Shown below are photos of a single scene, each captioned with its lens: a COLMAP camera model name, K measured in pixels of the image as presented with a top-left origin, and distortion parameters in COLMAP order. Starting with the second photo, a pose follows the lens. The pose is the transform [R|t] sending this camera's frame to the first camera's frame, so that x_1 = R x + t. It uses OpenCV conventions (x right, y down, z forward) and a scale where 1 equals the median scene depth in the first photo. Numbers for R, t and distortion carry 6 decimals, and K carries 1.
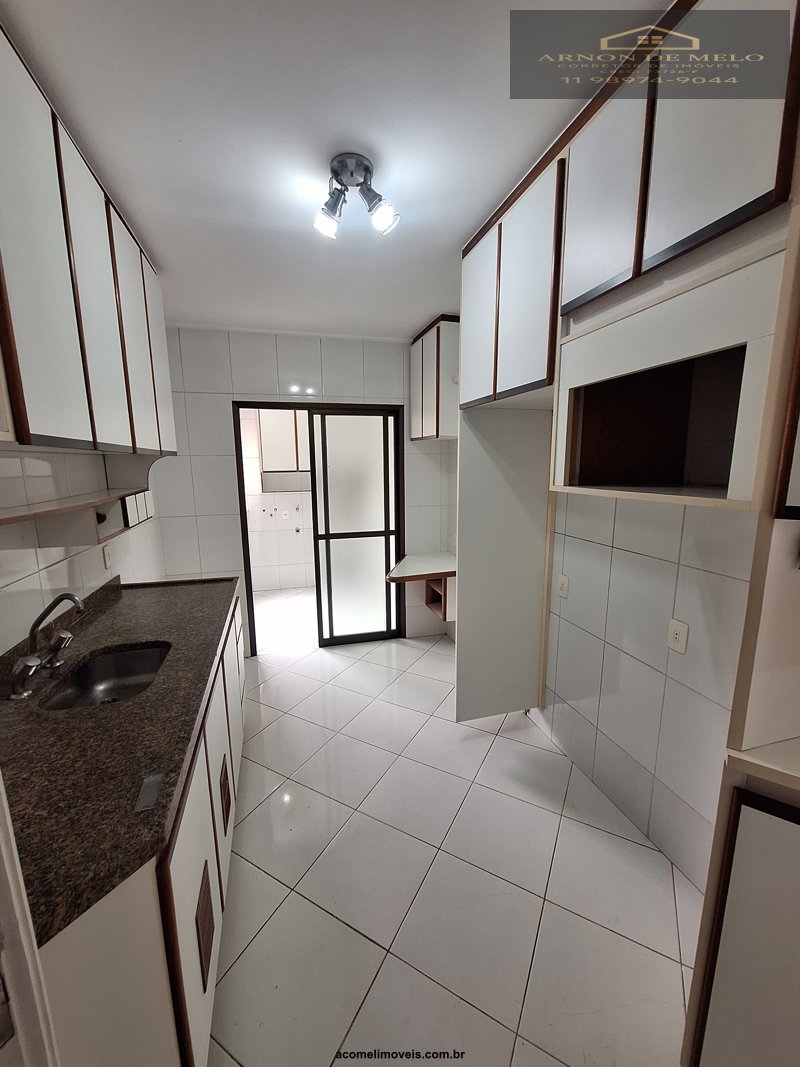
lens RADIAL K [[420.2, 0, 396.8], [0, 420.2, 536.2], [0, 0, 1]] dist [-0.010311, 0.004731]
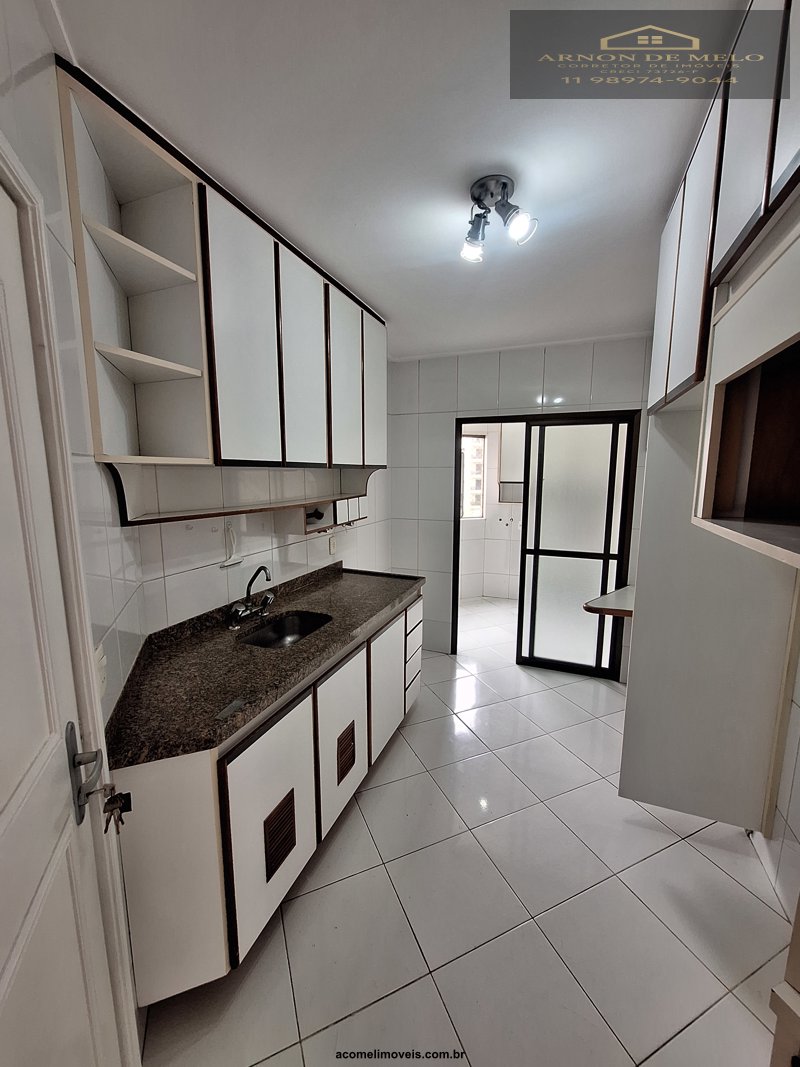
lens RADIAL K [[420.2, 0, 396.8], [0, 420.2, 536.2], [0, 0, 1]] dist [-0.010311, 0.004731]
pose [[0.790965, 0.102340, -0.603242, 0.252349], [-0.114169, 0.993283, 0.018812, -0.026474], [0.601115, 0.053992, 0.797337, 0.065014]]
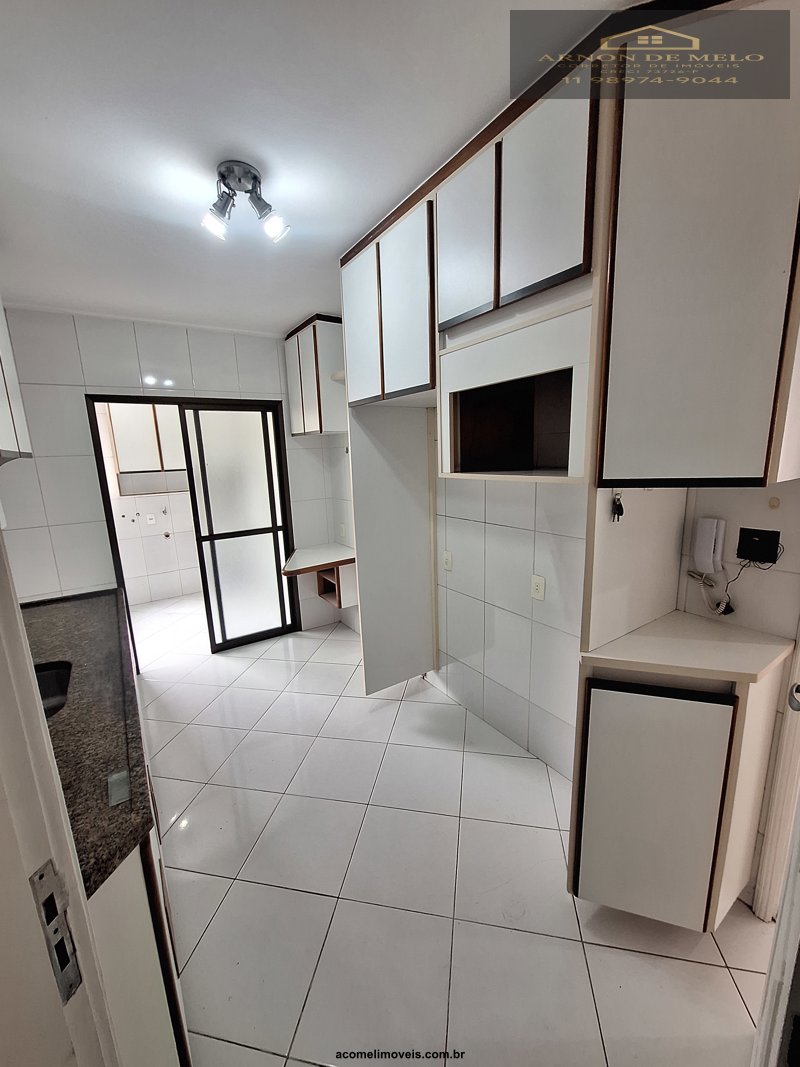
lens RADIAL K [[421.3, 0, 397.4], [0, 421.3, 537.0], [0, 0, 1]] dist [-0.005983, 0.000068]
pose [[0.950774, -0.084960, 0.298012, -0.075260], [0.080200, 0.996380, 0.028186, 0.010115], [-0.299328, -0.002898, 0.954146, -0.068849]]
